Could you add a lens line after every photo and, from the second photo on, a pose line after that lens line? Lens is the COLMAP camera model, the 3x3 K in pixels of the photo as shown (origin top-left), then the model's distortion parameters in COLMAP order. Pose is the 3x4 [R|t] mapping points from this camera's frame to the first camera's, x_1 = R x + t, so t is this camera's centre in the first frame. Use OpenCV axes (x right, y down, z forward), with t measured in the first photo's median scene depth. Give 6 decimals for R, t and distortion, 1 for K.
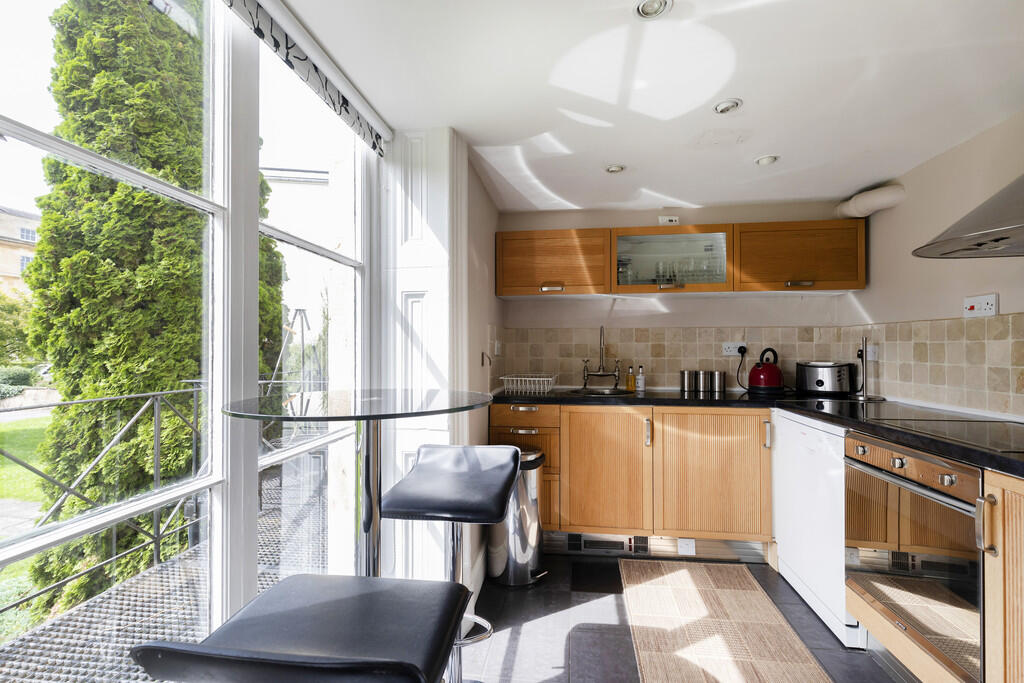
lens RADIAL K [[458.5, 0, 512.5], [0, 458.5, 344.4], [0, 0, 1]] dist [0.009407, -0.000057]
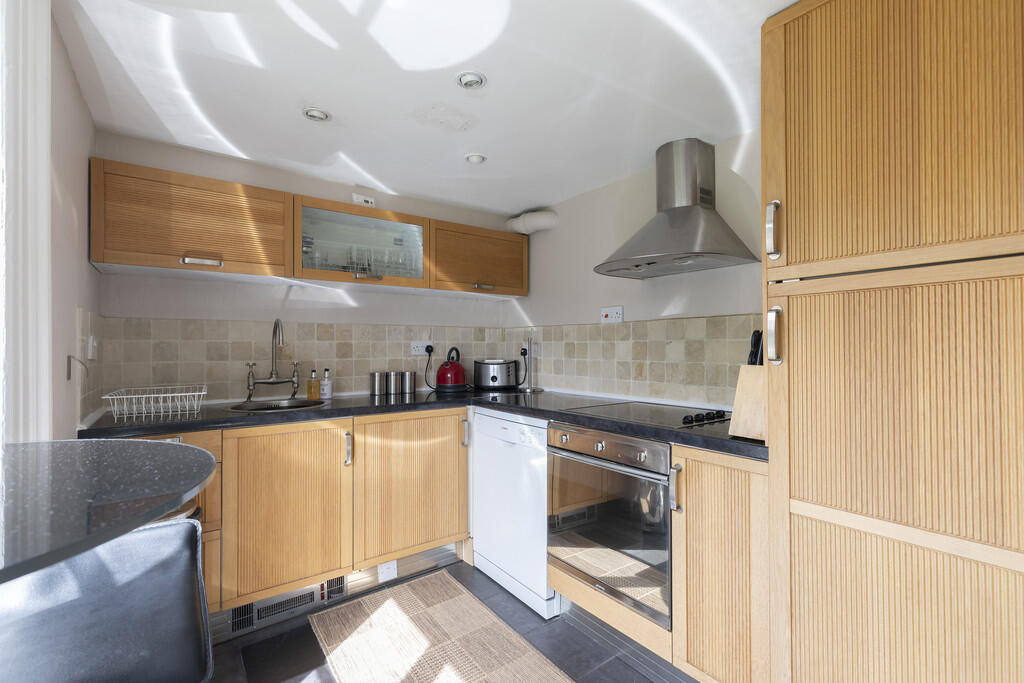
lens RADIAL K [[458.5, 0, 514.2], [0, 458.5, 343.9], [0, 0, 1]] dist [0.009407, -0.000057]
pose [[0.716069, 0.003185, 0.698023, -0.068903], [-0.003783, 0.999993, -0.000682, 0.000965], [-0.698020, -0.002152, 0.716075, 0.195014]]
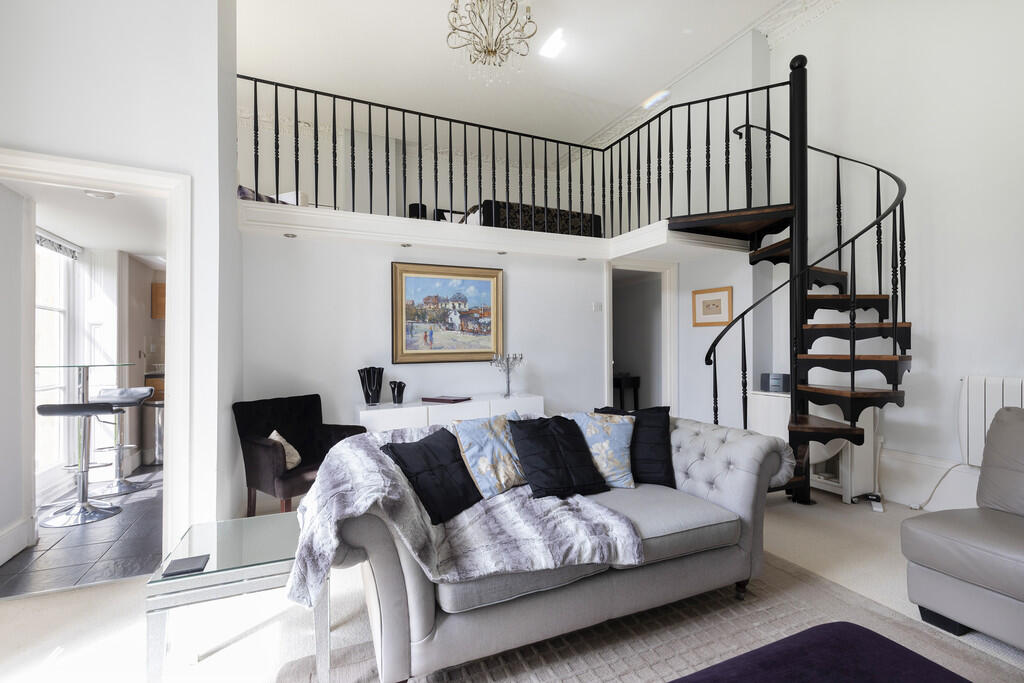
lens RADIAL K [[458.5, 0, 511.3], [0, 458.5, 342.6], [0, 0, 1]] dist [0.009407, -0.000057]
pose [[0.844215, 0.001898, 0.536002, 0.246156], [-0.001520, 0.999998, -0.001148, -0.020544], [-0.536003, 0.000154, 0.844216, -1.712561]]
